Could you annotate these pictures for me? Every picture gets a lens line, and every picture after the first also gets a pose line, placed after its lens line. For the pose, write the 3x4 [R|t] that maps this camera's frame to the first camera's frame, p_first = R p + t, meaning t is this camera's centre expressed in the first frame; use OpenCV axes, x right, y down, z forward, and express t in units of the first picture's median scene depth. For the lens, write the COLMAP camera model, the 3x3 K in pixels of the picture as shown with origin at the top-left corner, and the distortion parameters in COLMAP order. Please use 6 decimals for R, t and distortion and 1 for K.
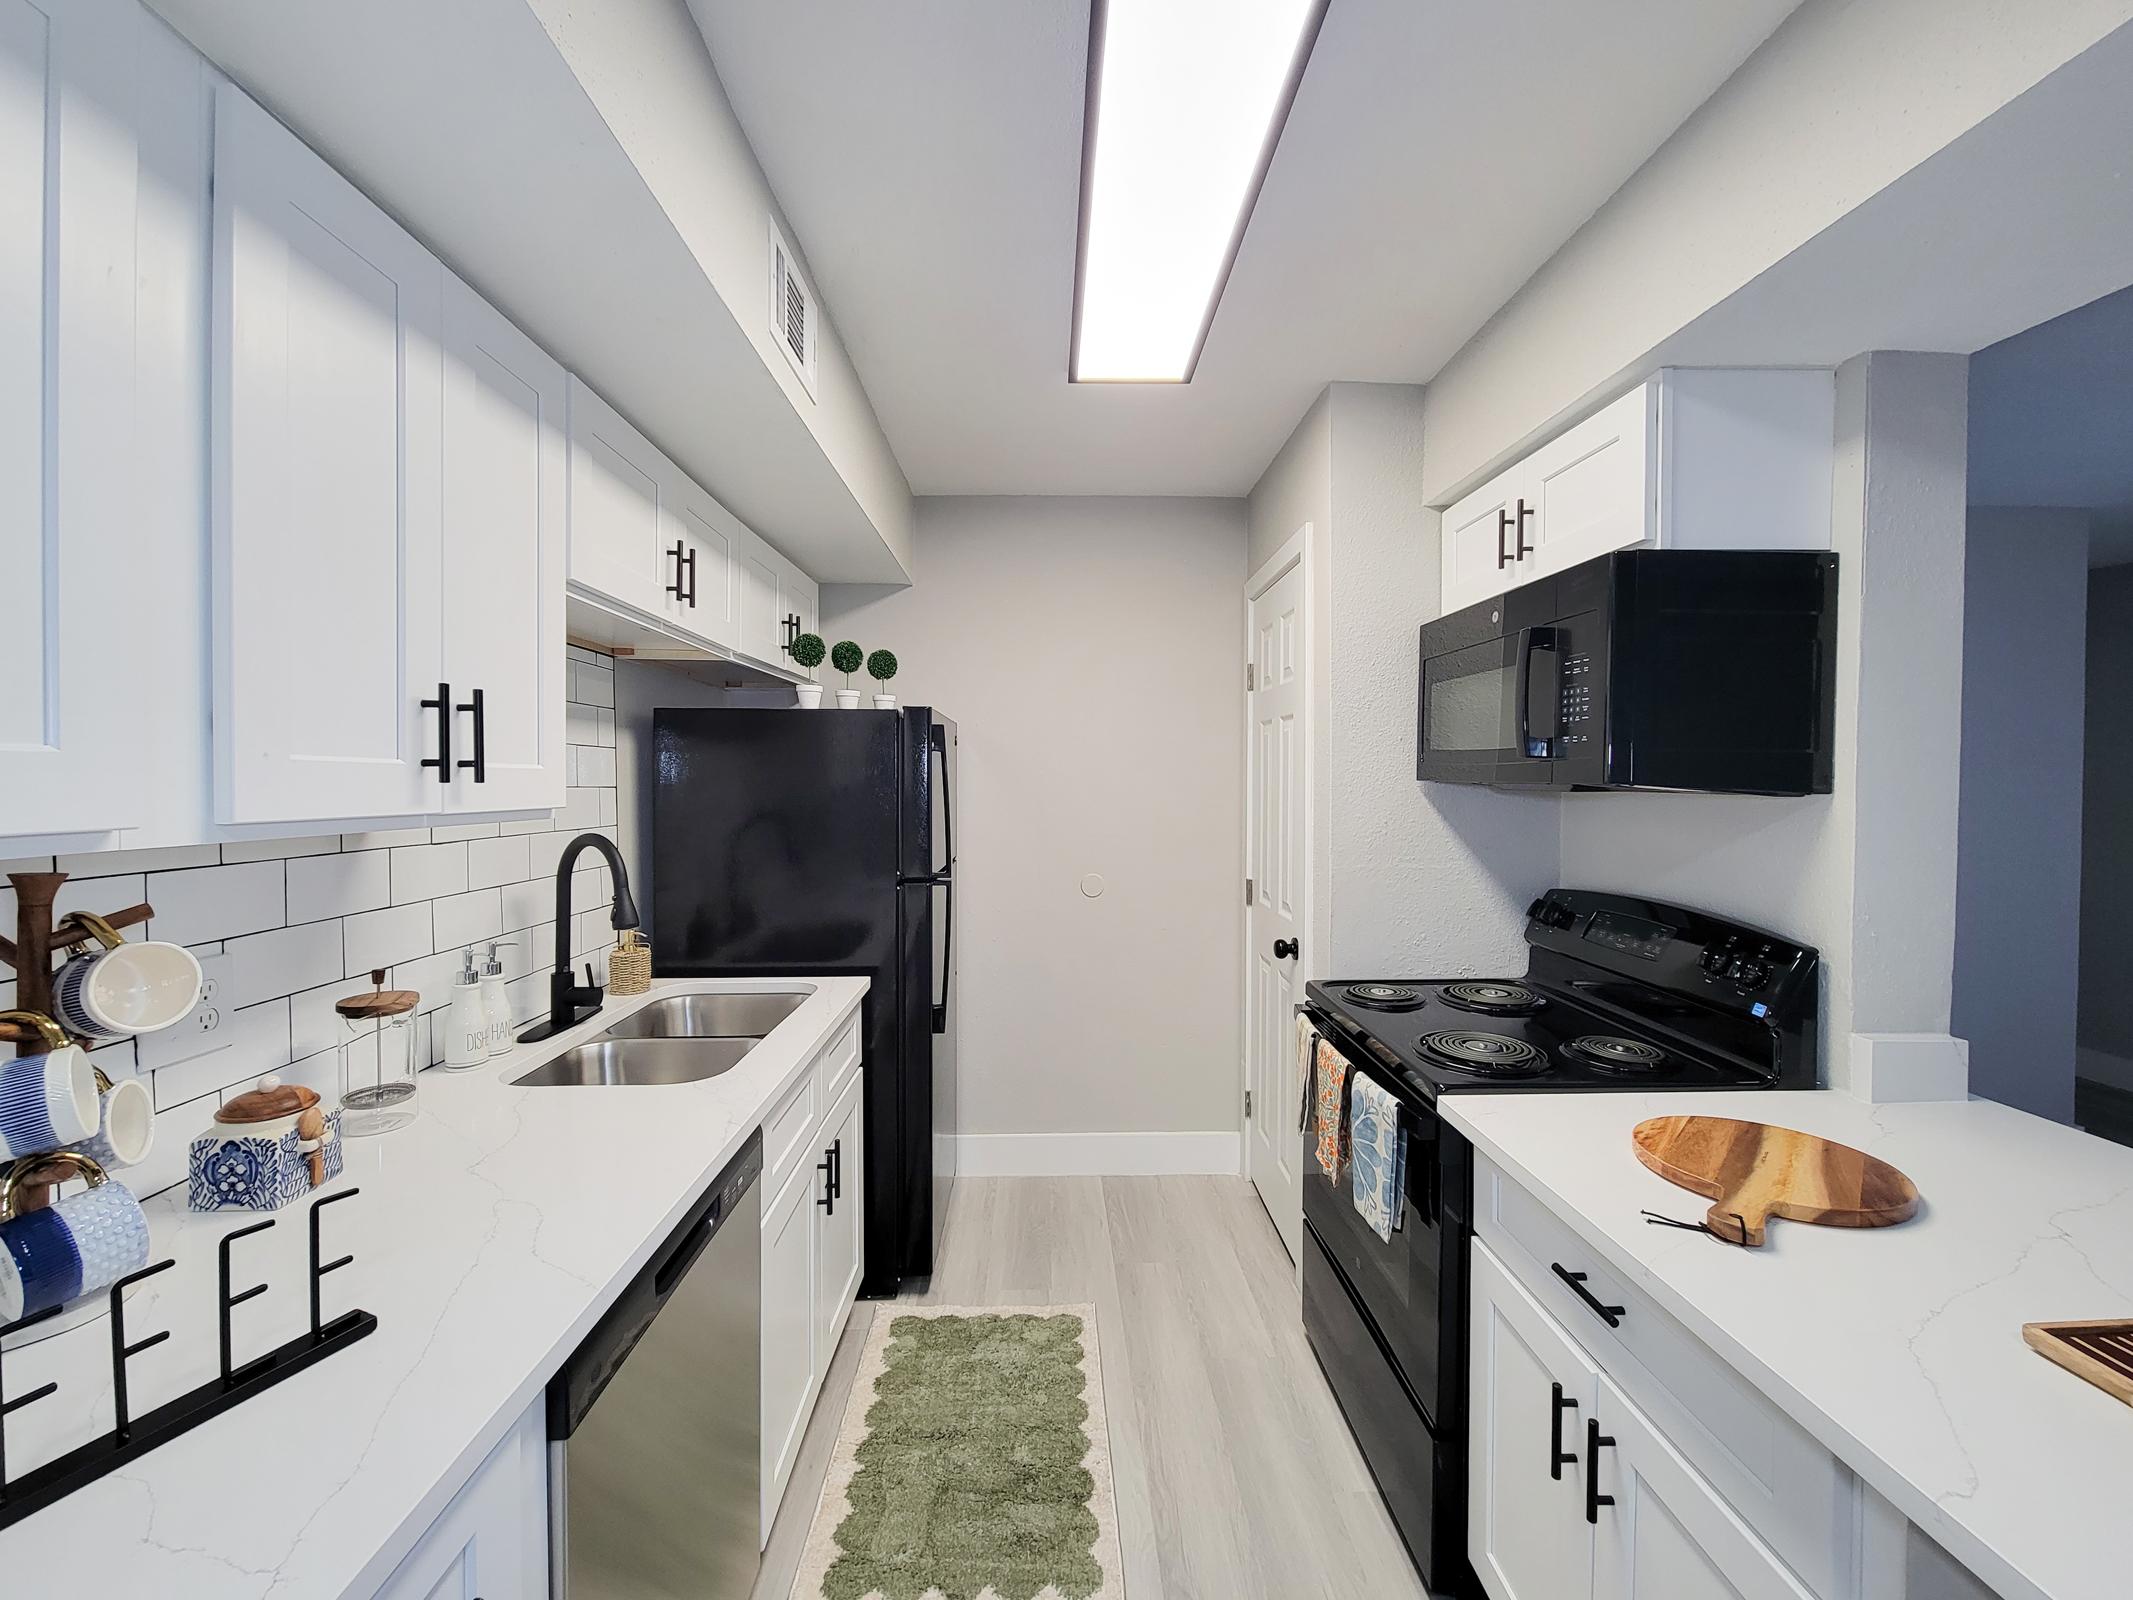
lens RADIAL K [[861.9, 0, 1048.2], [0, 861.9, 797.3], [0, 0, 1]] dist [-0.002943, -0.000959]
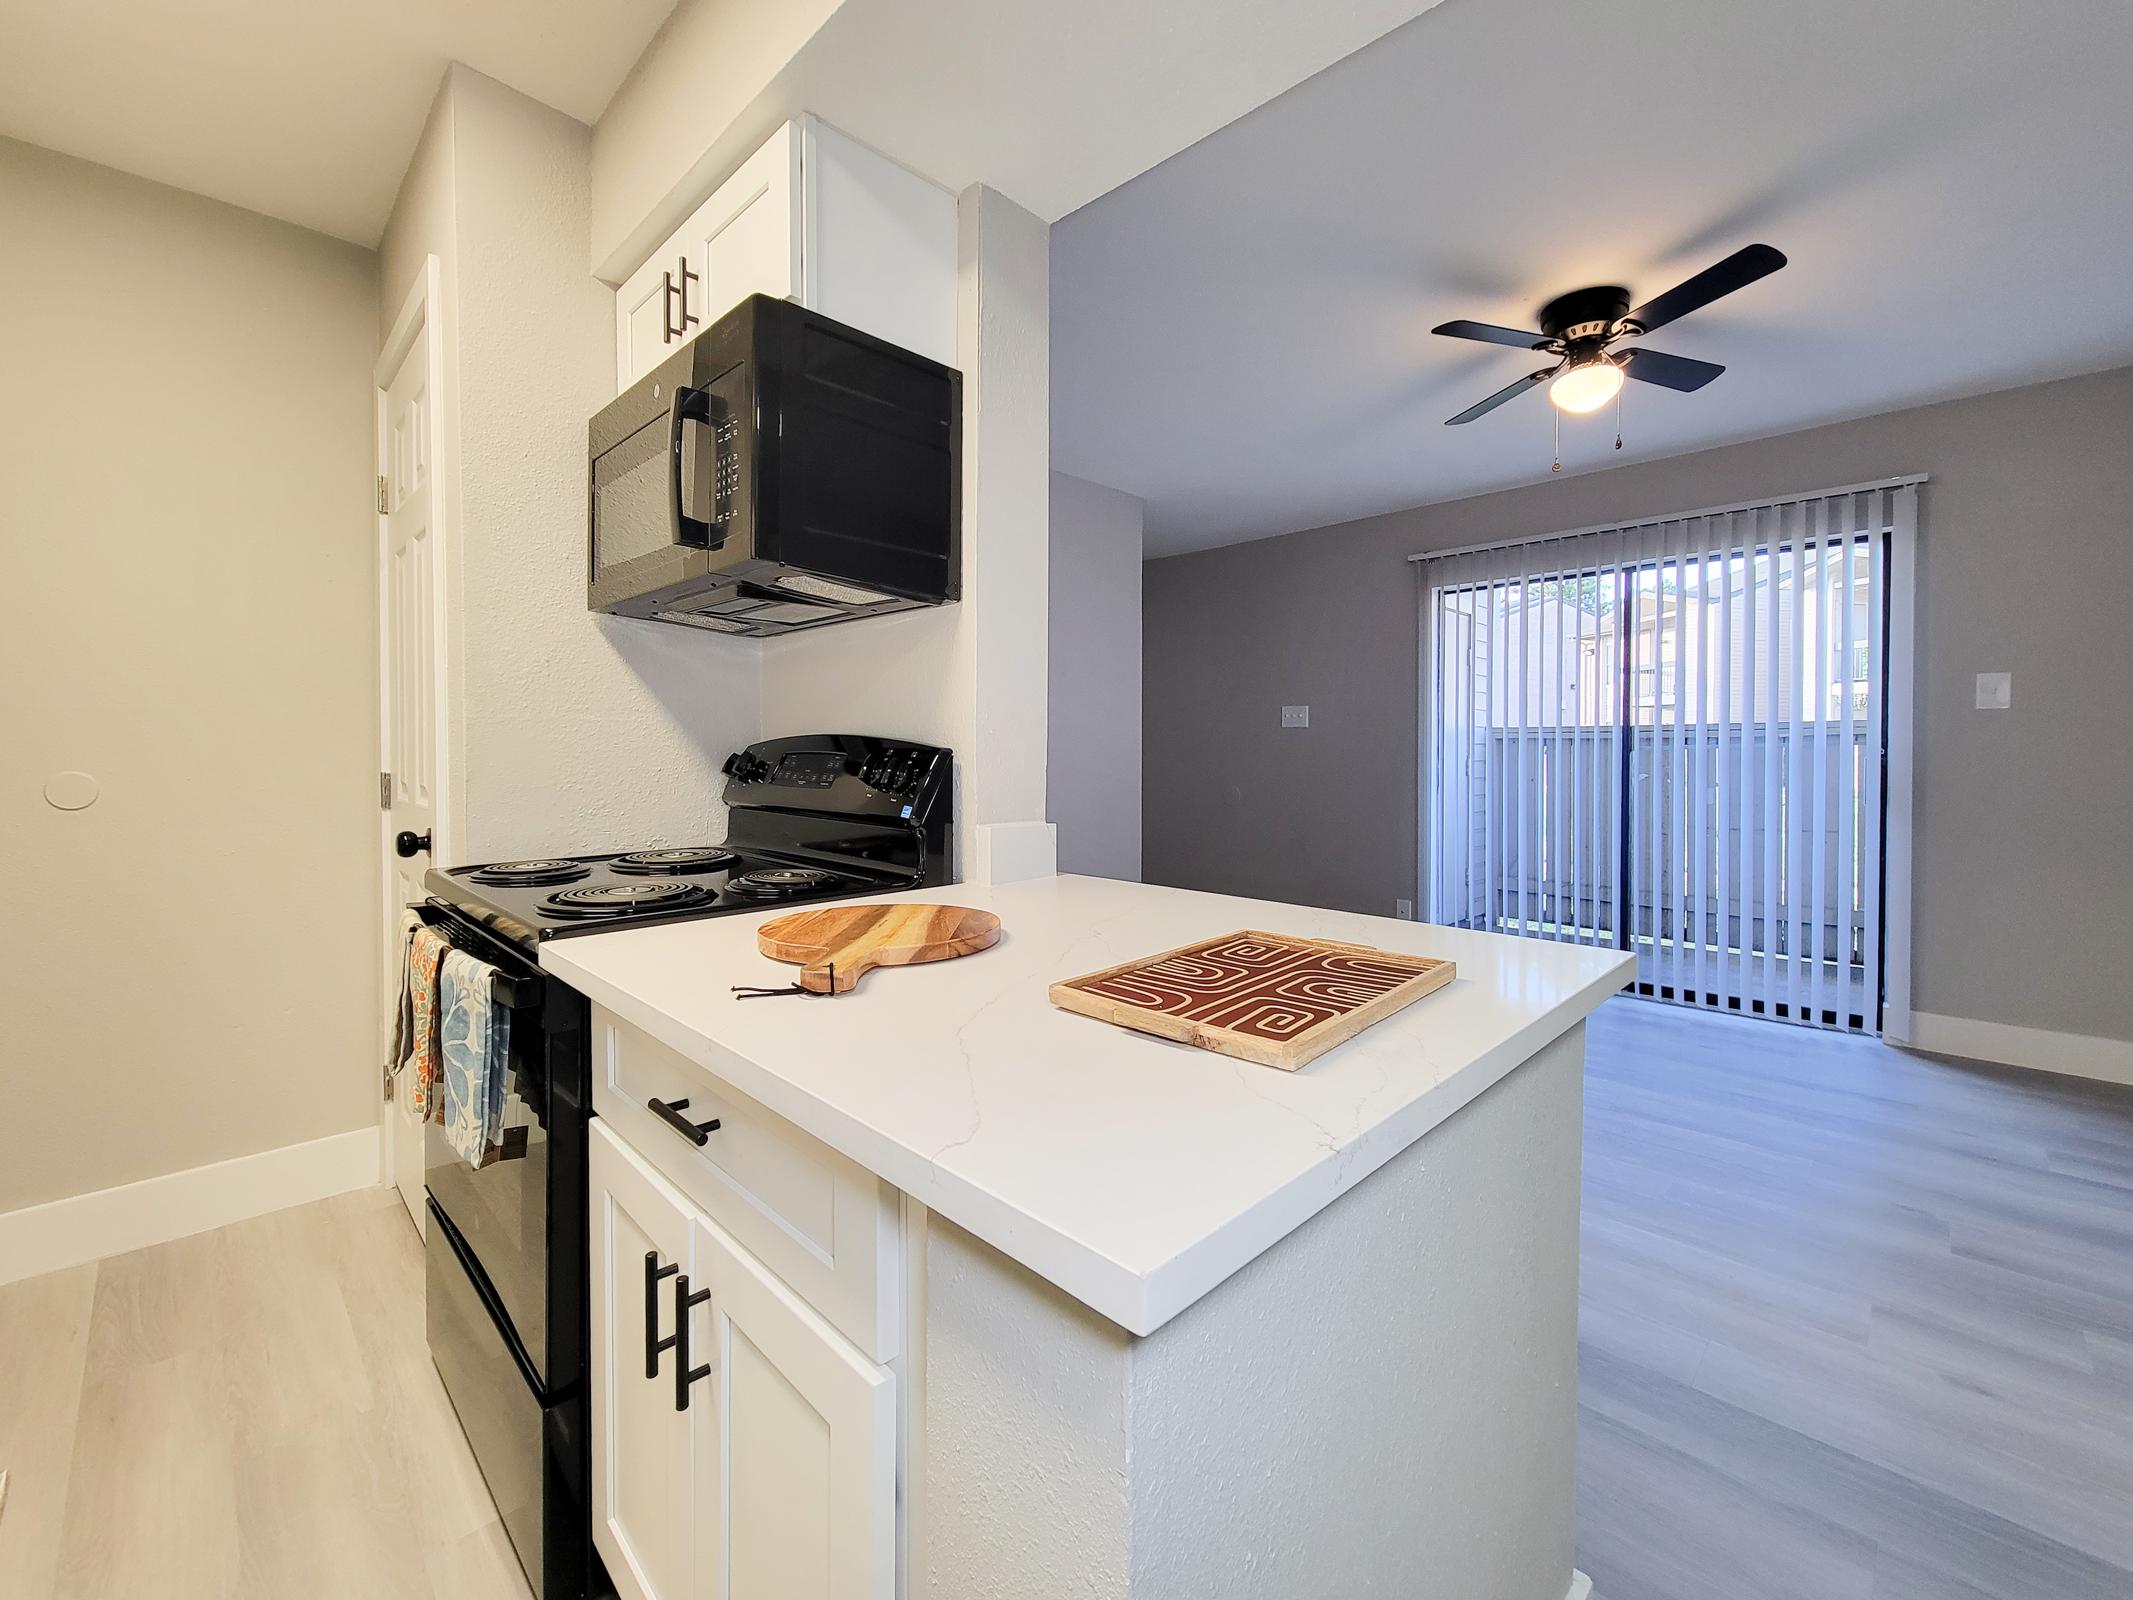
lens RADIAL K [[884.8, 0, 1059.5], [0, 884.8, 778.8], [0, 0, 1]] dist [0.013036, -0.008930]
pose [[0.715321, -0.019204, 0.698532, 0.229464], [0.013430, 0.999815, 0.013735, 0.190348], [-0.698667, -0.000444, 0.715447, 0.136006]]
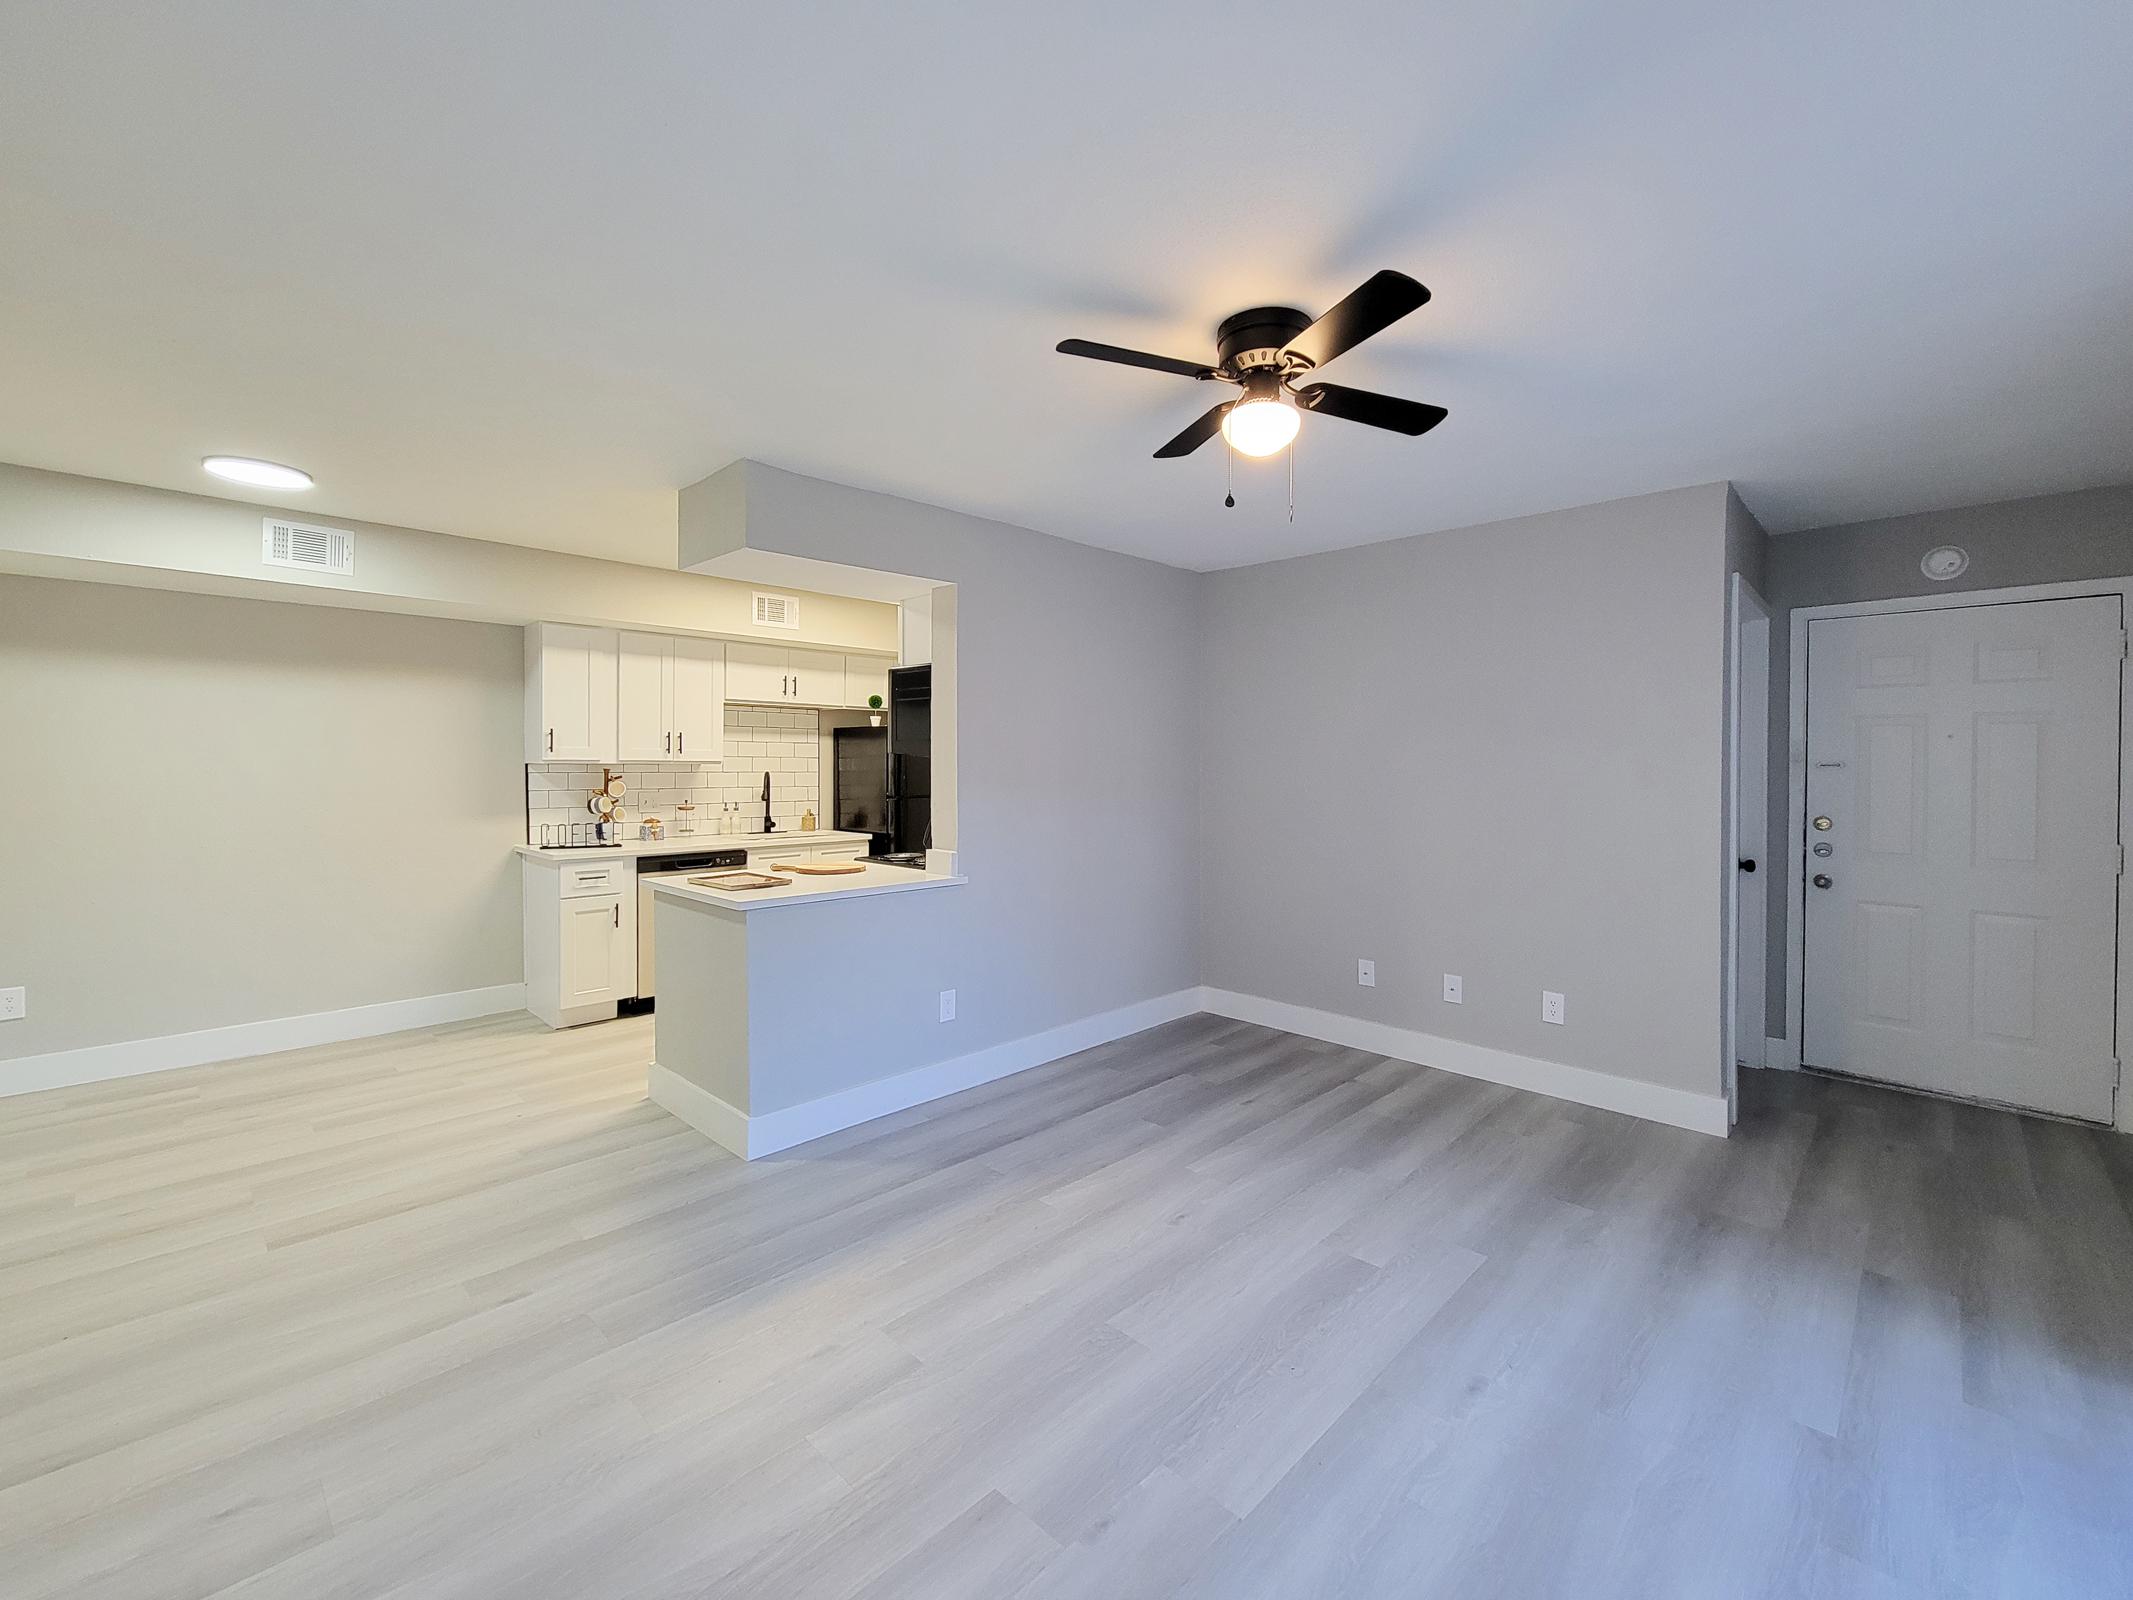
lens RADIAL K [[880.6, 0, 1043.1], [0, 880.6, 765.8], [0, 0, 1]] dist [-0.000280, -0.000103]
pose [[0.695681, 0.004988, -0.718334, 2.982678], [-0.018061, 0.999781, -0.010550, 0.045894], [0.718124, 0.020313, 0.695619, -0.593383]]
